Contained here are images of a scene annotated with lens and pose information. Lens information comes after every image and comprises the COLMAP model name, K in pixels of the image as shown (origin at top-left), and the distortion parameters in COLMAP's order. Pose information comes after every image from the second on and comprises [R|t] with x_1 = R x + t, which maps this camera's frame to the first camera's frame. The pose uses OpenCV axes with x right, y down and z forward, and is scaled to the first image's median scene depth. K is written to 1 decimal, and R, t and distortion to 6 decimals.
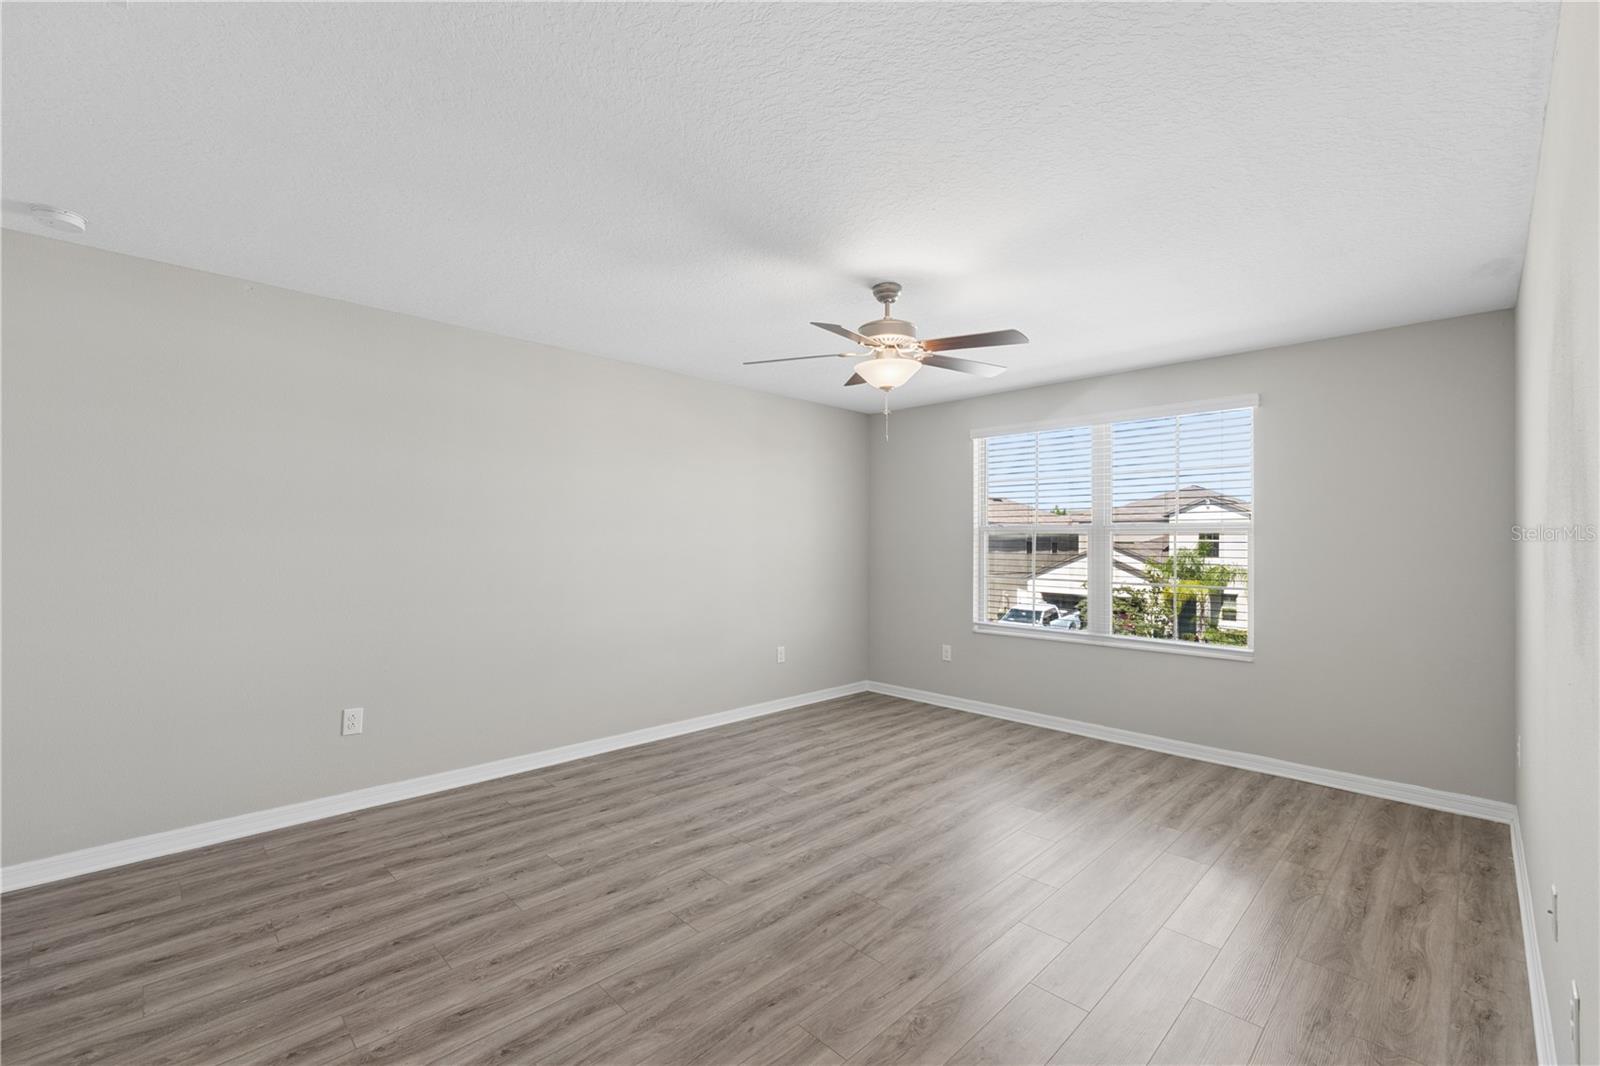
lens RADIAL K [[673.7, 0, 788.4], [0, 673.7, 525.4], [0, 0, 1]] dist [-0.006820, -0.000091]
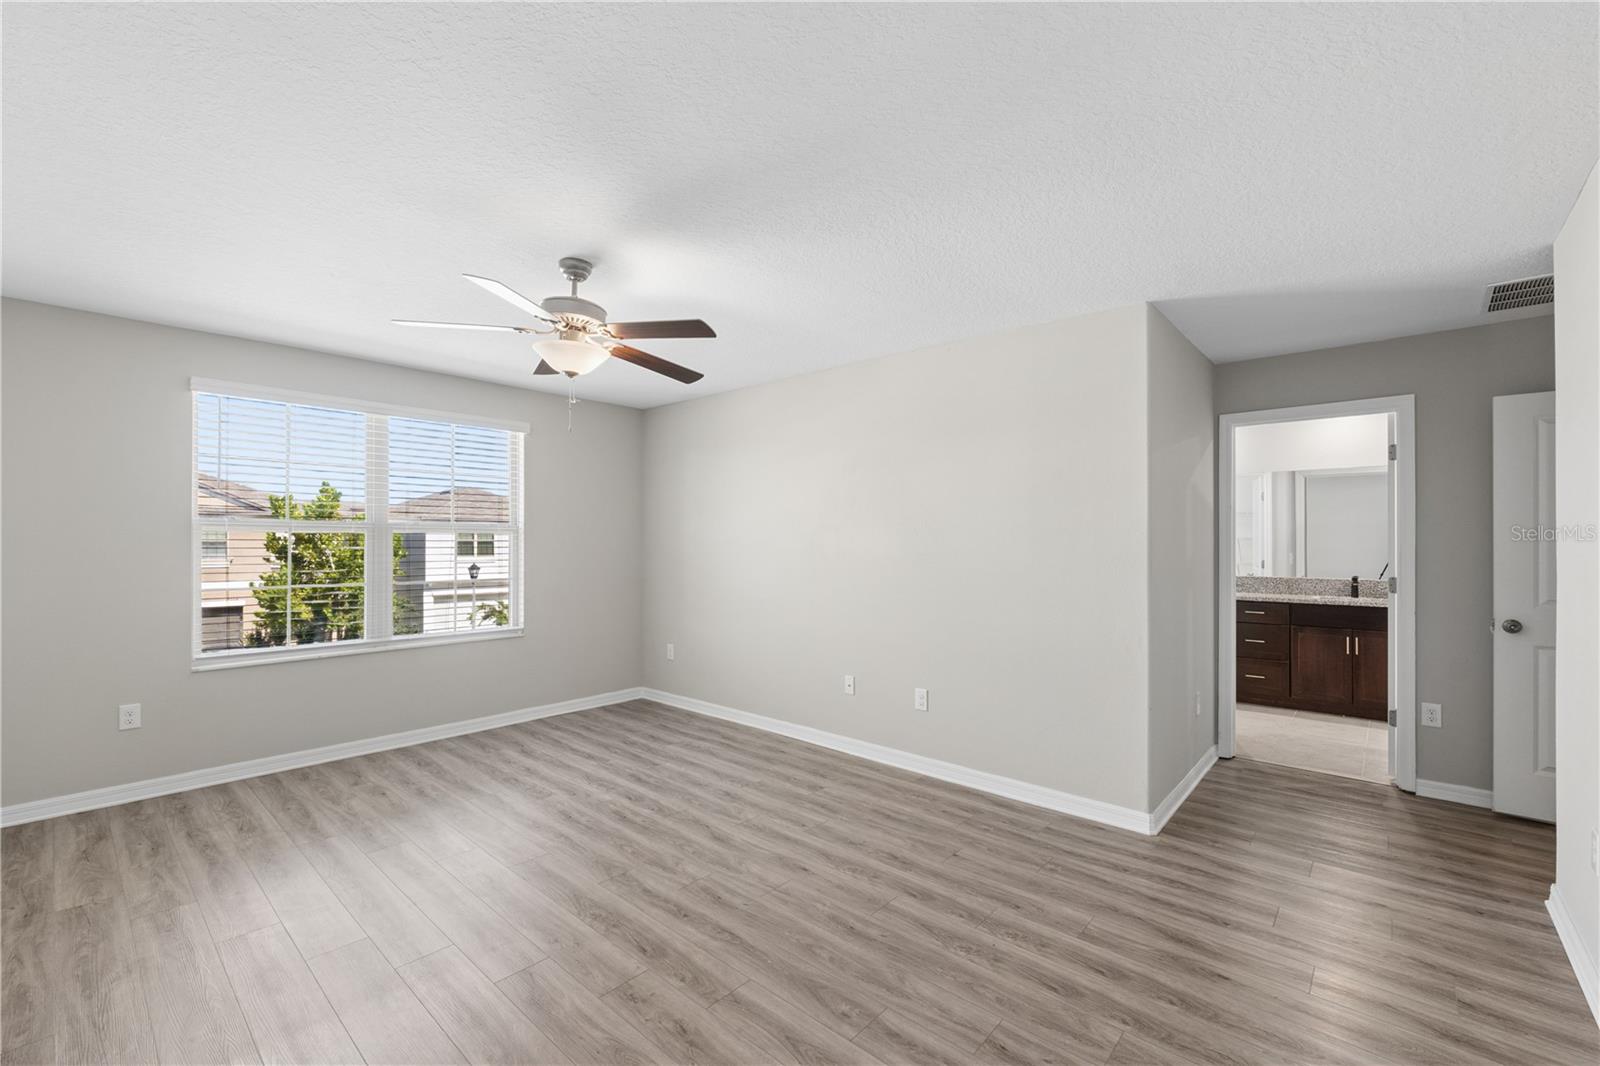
lens RADIAL K [[673.7, 0, 787.3], [0, 673.7, 542.2], [0, 0, 1]] dist [-0.006820, -0.000091]
pose [[-0.069916, -0.006866, 0.997529, -0.608073], [-0.027970, 0.999597, 0.004920, 0.007028], [-0.997161, -0.027557, -0.070080, 0.606232]]
